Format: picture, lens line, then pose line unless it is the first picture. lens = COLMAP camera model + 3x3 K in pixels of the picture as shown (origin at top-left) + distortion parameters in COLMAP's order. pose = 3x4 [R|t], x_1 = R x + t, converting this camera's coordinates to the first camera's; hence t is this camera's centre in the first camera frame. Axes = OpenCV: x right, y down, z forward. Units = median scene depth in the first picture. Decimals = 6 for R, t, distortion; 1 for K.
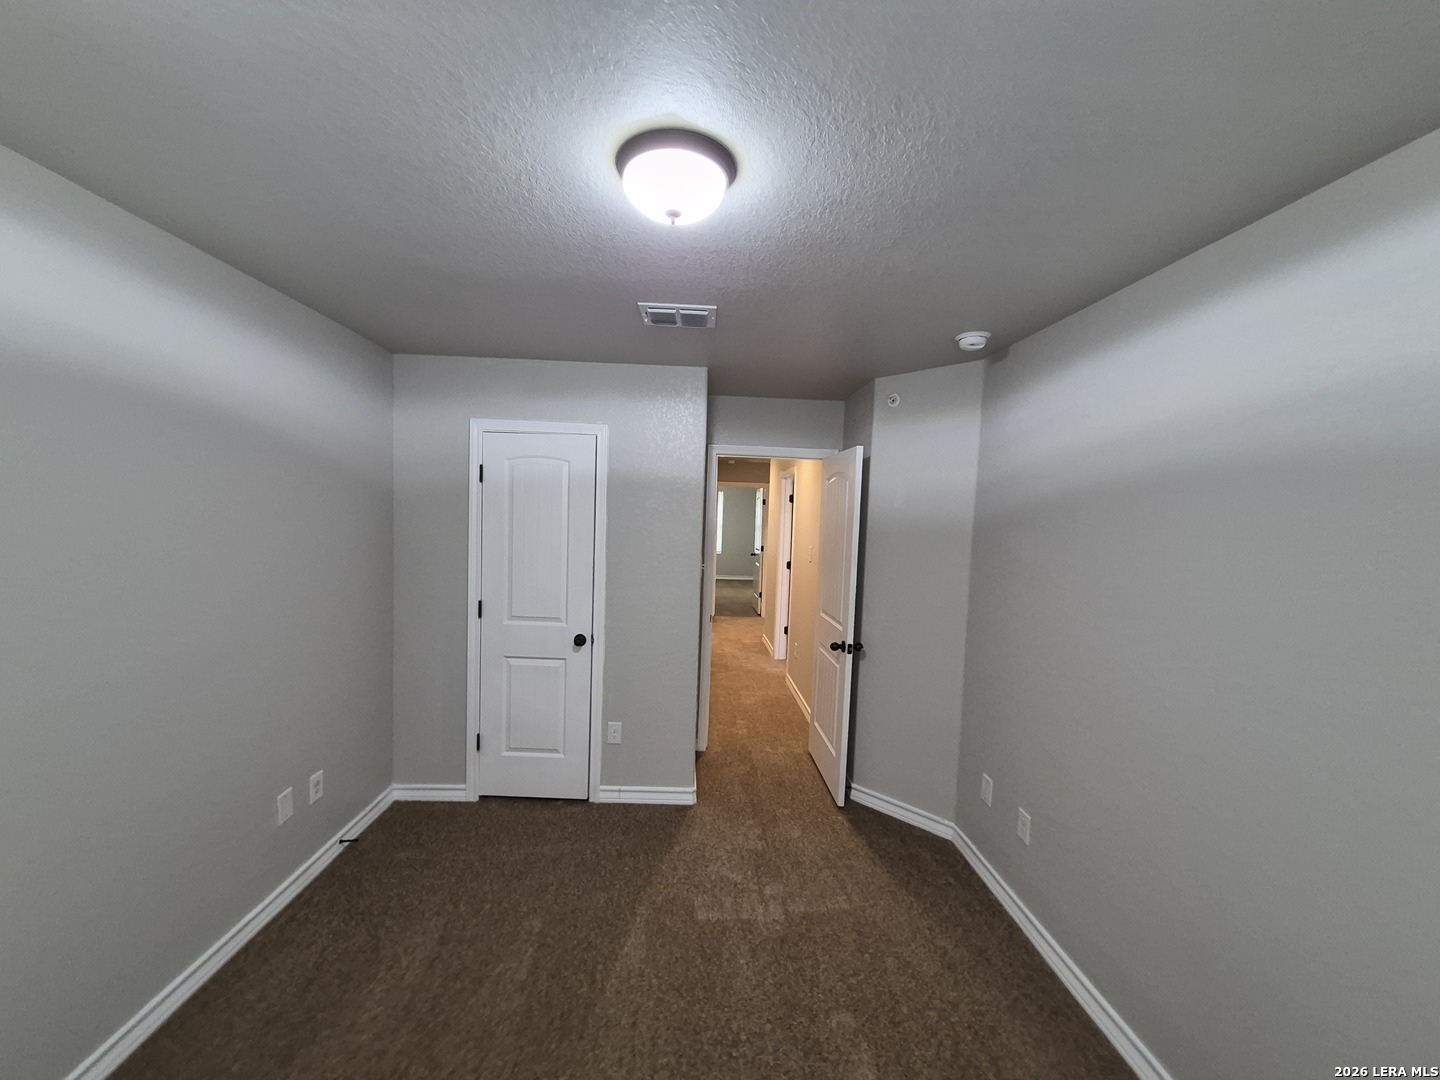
lens RADIAL K [[564.9, 0, 723.3], [0, 564.9, 542.2], [0, 0, 1]] dist [0.011259, -0.002043]
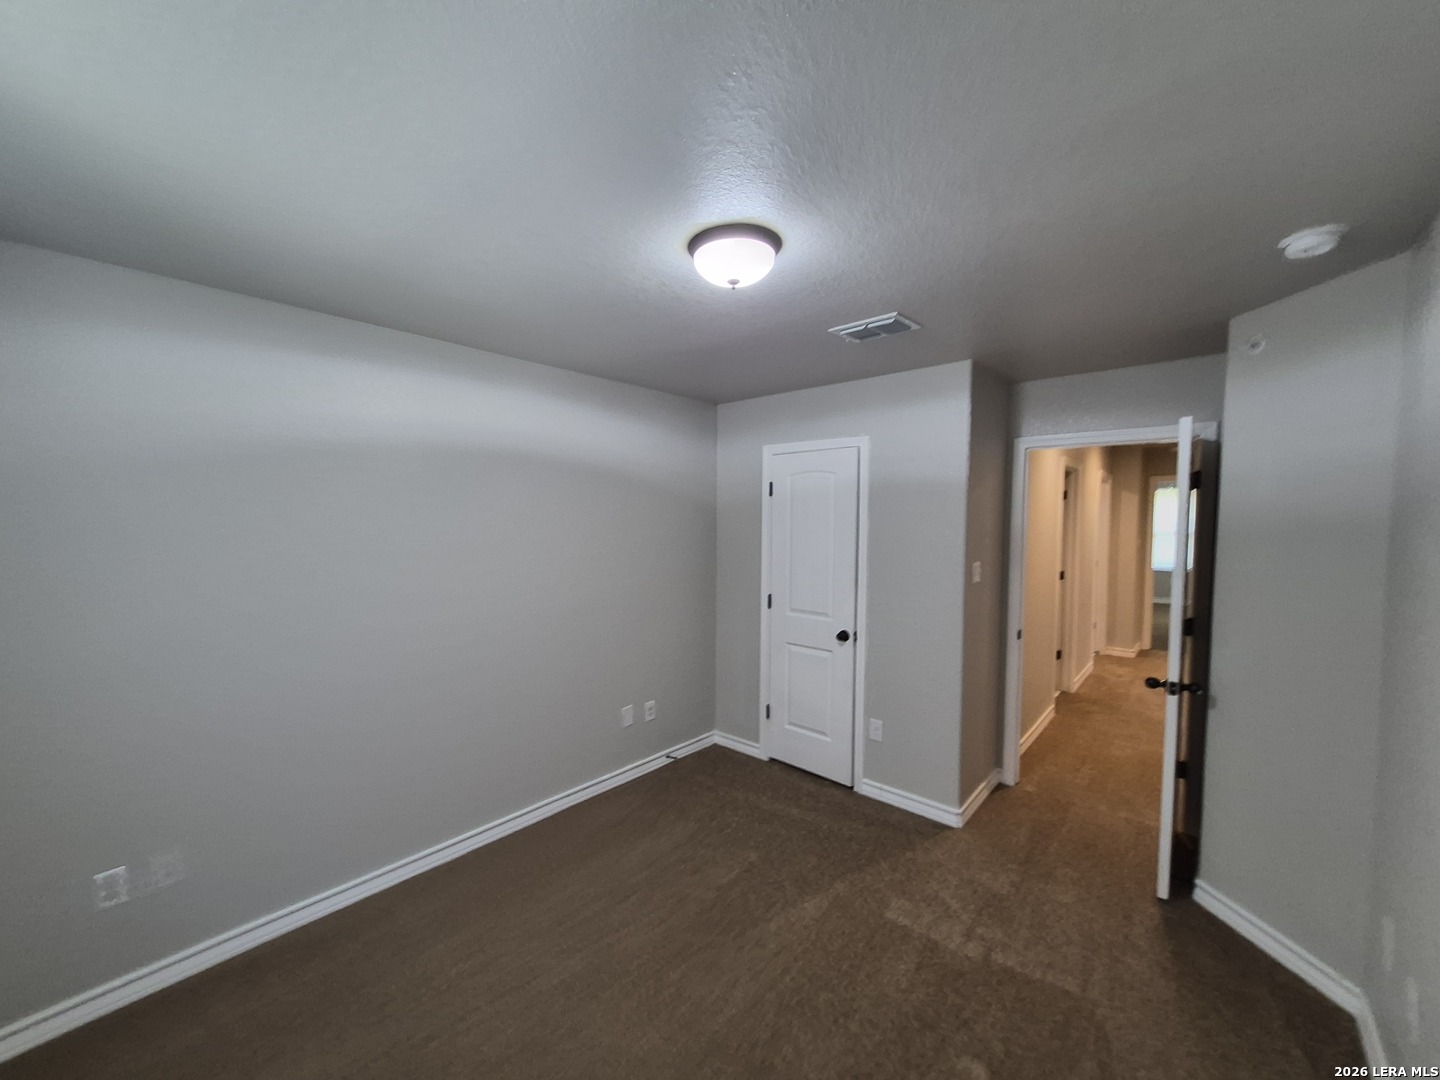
lens RADIAL K [[564.9, 0, 689.2], [0, 564.9, 530.6], [0, 0, 1]] dist [0.011259, -0.002043]
pose [[0.717225, -0.018870, -0.696586, 0.296669], [-0.011995, 0.999151, -0.039417, 0.017868], [0.696739, 0.036627, 0.716389, 0.007342]]
